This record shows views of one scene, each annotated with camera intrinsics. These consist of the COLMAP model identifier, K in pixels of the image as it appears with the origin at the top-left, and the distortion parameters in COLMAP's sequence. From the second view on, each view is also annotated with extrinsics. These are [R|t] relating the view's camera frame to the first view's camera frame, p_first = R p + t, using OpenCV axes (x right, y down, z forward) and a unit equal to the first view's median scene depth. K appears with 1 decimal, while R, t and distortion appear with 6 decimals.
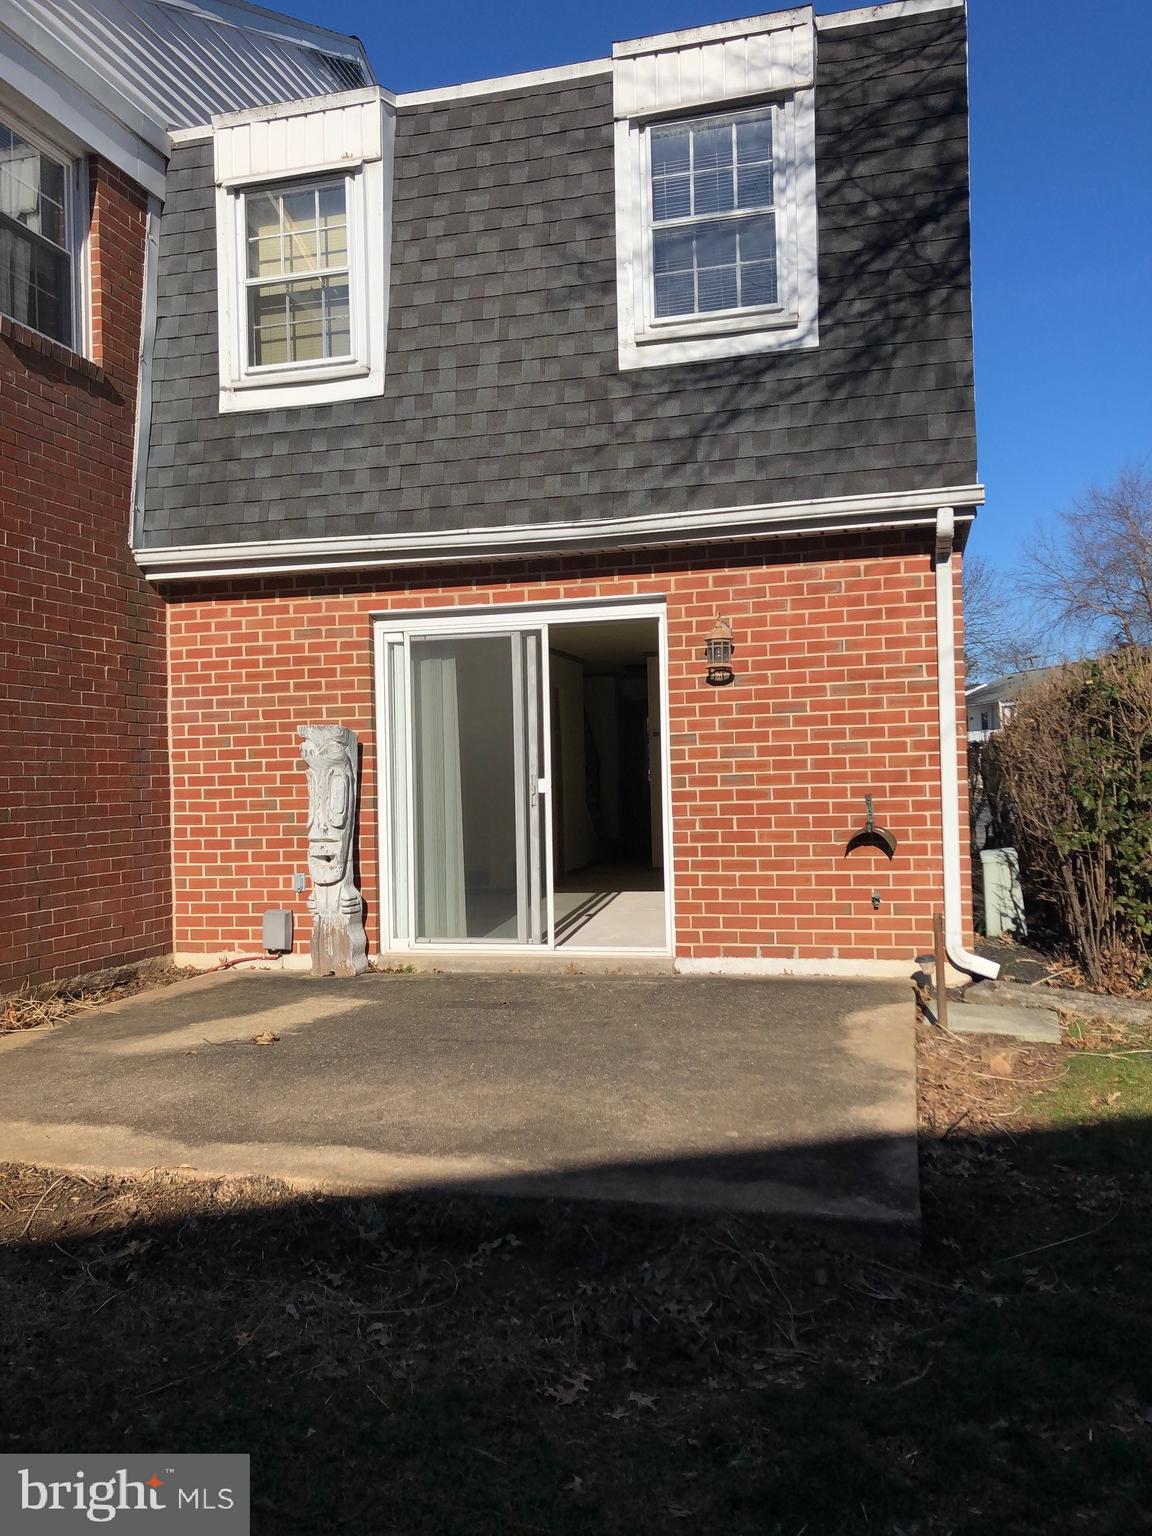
lens RADIAL K [[1279.8, 0, 576.0], [0, 1279.8, 768.0], [0, 0, 1]] dist [0.004085, -0.001561]
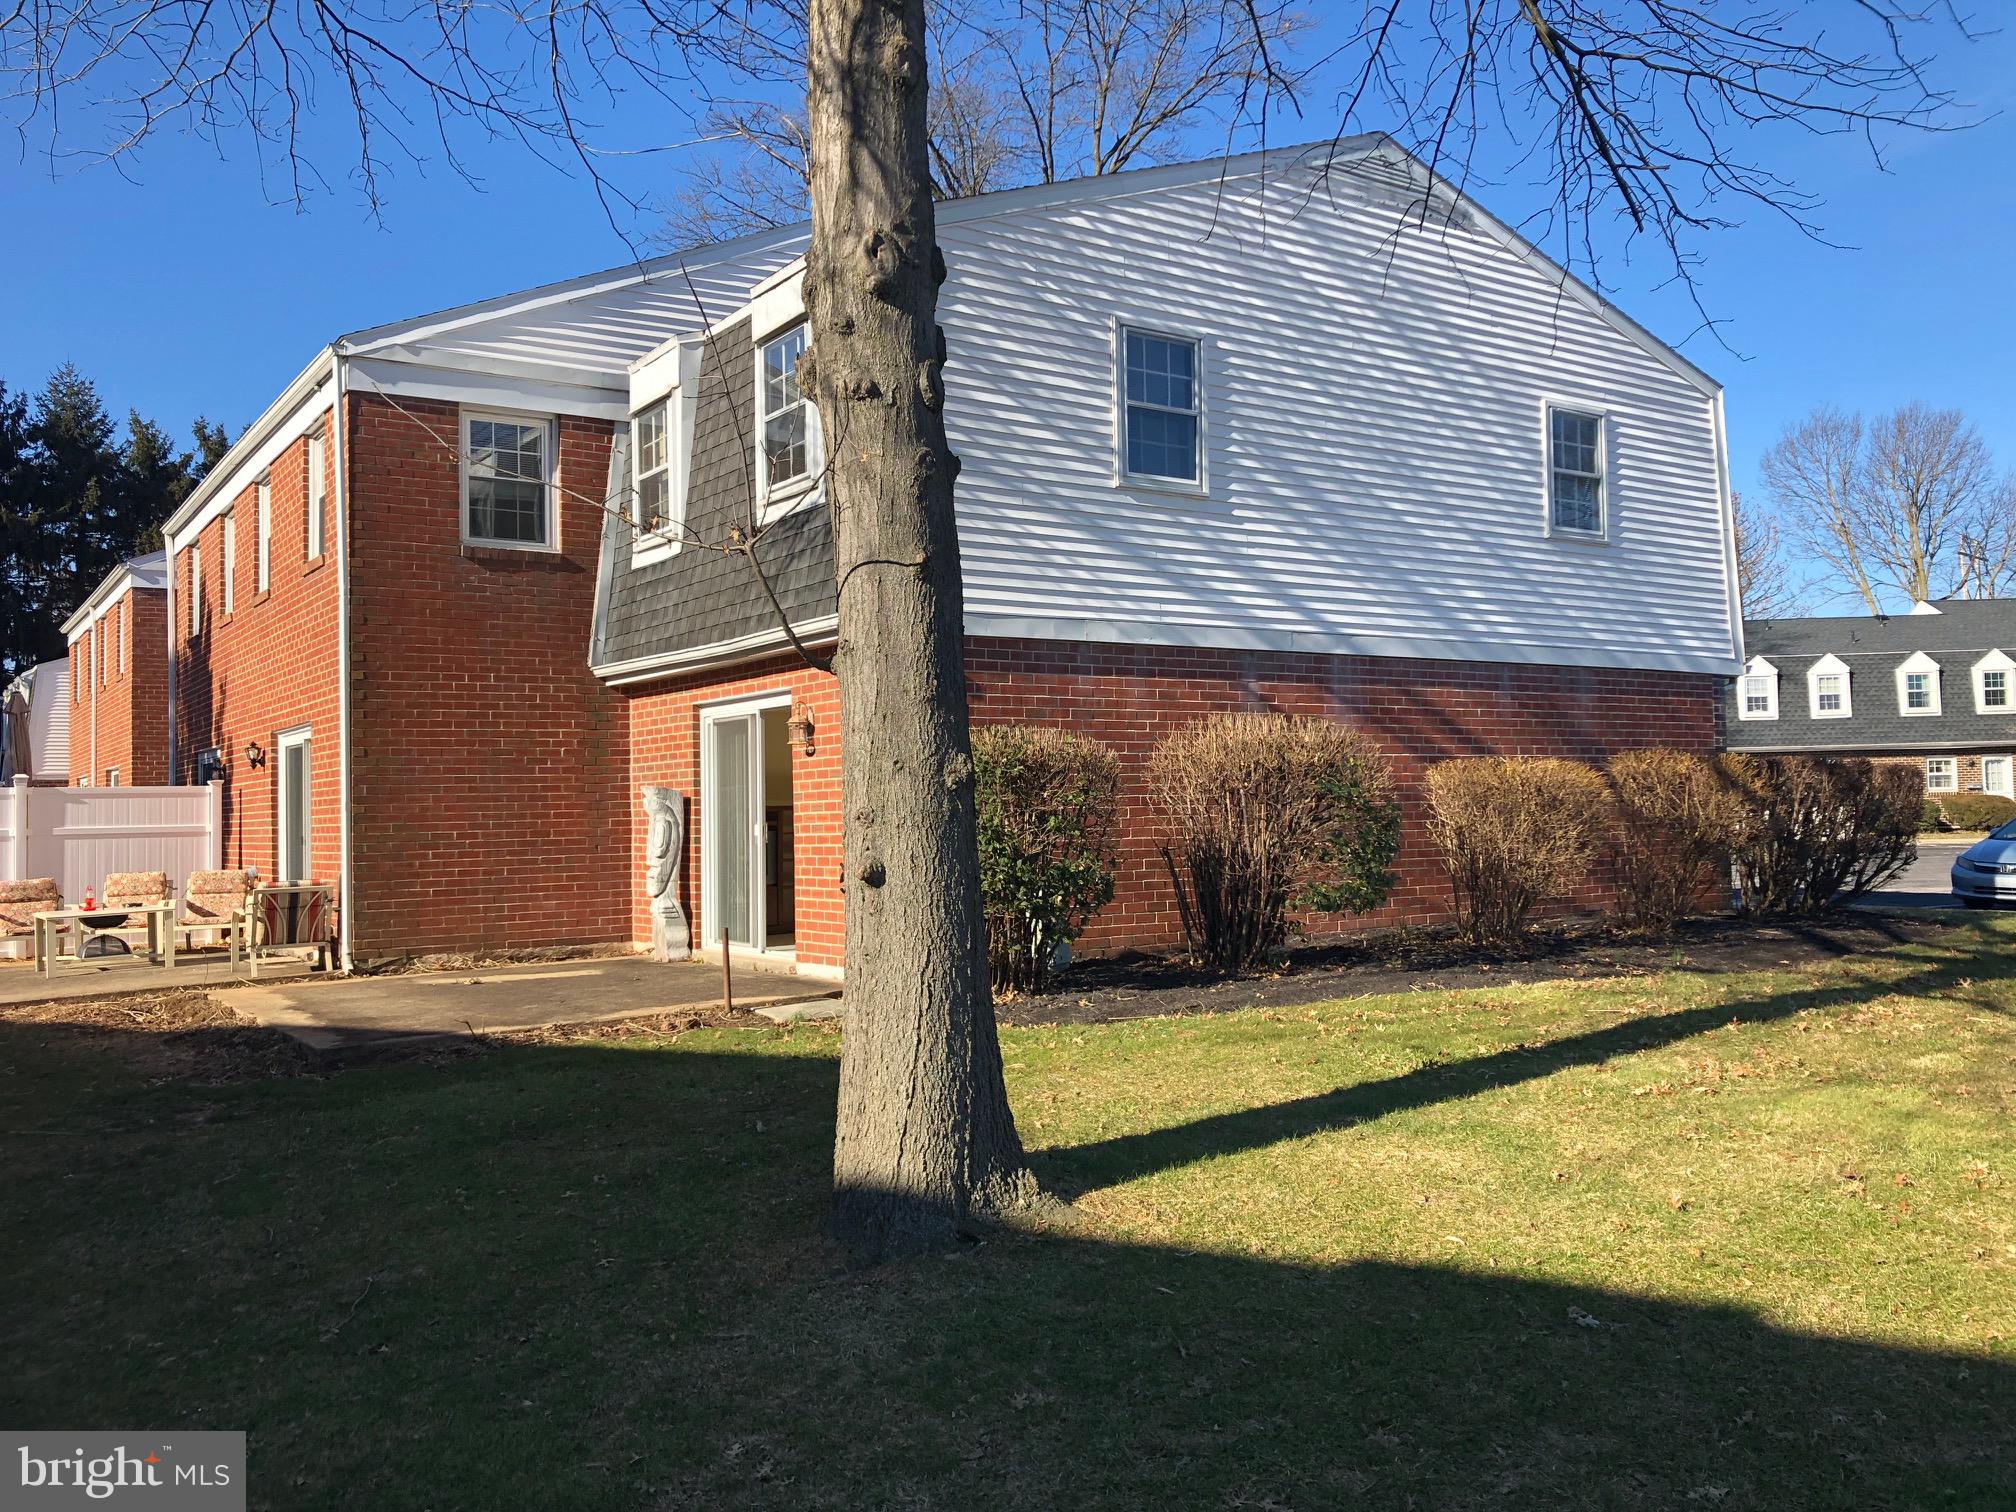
lens RADIAL K [[1679.8, 0, 1008.0], [0, 1679.8, 756.0], [0, 0, 1]] dist [0.004085, -0.001561]
pose [[0.757365, -0.015609, -0.652805, 1.327244], [0.009512, 0.999872, -0.012872, -0.038510], [0.652923, 0.003539, 0.757416, -0.167929]]
